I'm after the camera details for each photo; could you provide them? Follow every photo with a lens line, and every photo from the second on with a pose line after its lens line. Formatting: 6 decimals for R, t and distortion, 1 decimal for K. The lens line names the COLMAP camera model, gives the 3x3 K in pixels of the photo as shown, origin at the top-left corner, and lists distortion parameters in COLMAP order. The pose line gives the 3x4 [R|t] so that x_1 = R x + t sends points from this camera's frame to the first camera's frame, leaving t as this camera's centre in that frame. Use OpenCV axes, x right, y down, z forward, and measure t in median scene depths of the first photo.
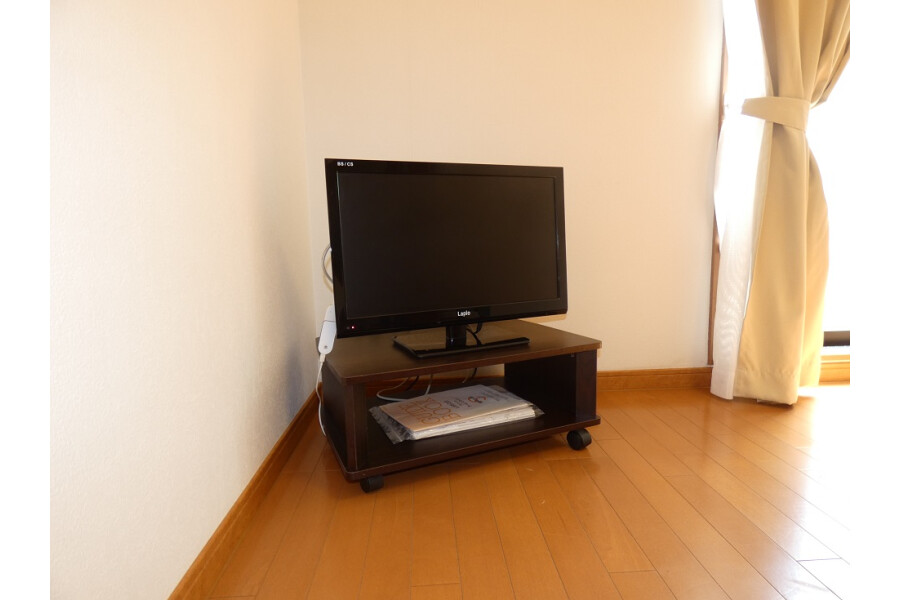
lens RADIAL K [[474.8, 0, 450.0], [0, 474.8, 300.0], [0, 0, 1]] dist [0.000320, 0.000099]
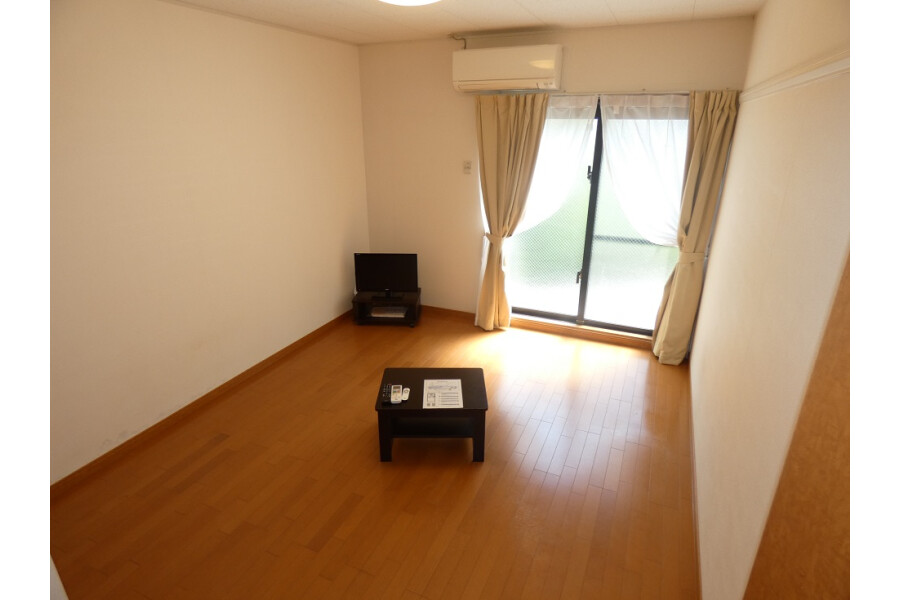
lens RADIAL K [[474.8, 0, 450.0], [0, 474.8, 300.0], [0, 0, 1]] dist [0.000320, 0.000099]
pose [[0.895259, 0.180293, -0.407439, 2.011139], [-0.078562, 0.964019, 0.253960, -0.882758], [0.438566, -0.195350, 0.877211, -2.153287]]
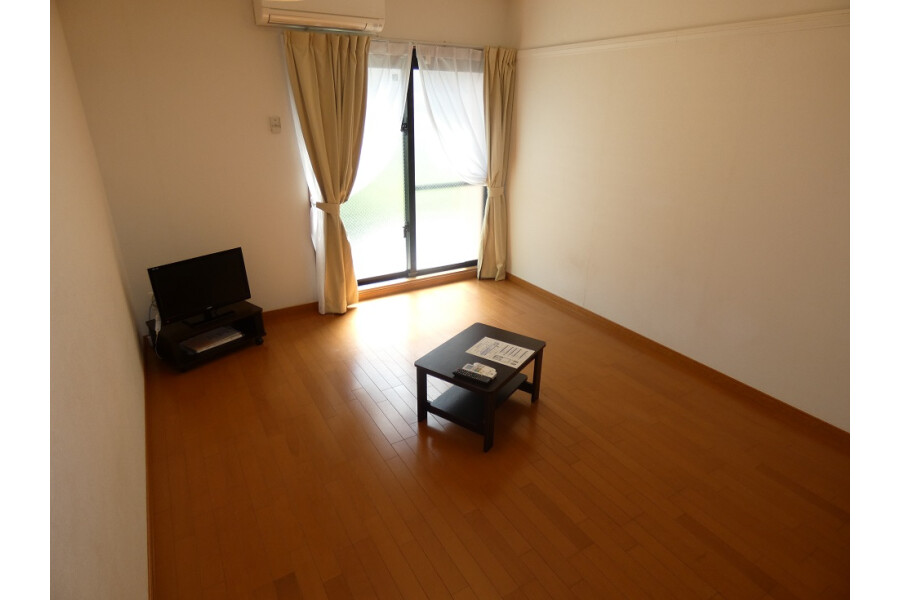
lens RADIAL K [[474.8, 0, 450.0], [0, 474.8, 300.0], [0, 0, 1]] dist [0.000320, 0.000099]
pose [[0.880161, -0.151729, 0.449772, 0.024113], [0.028785, 0.962853, 0.268487, -0.677555], [-0.473802, -0.223366, 0.851833, -1.920406]]
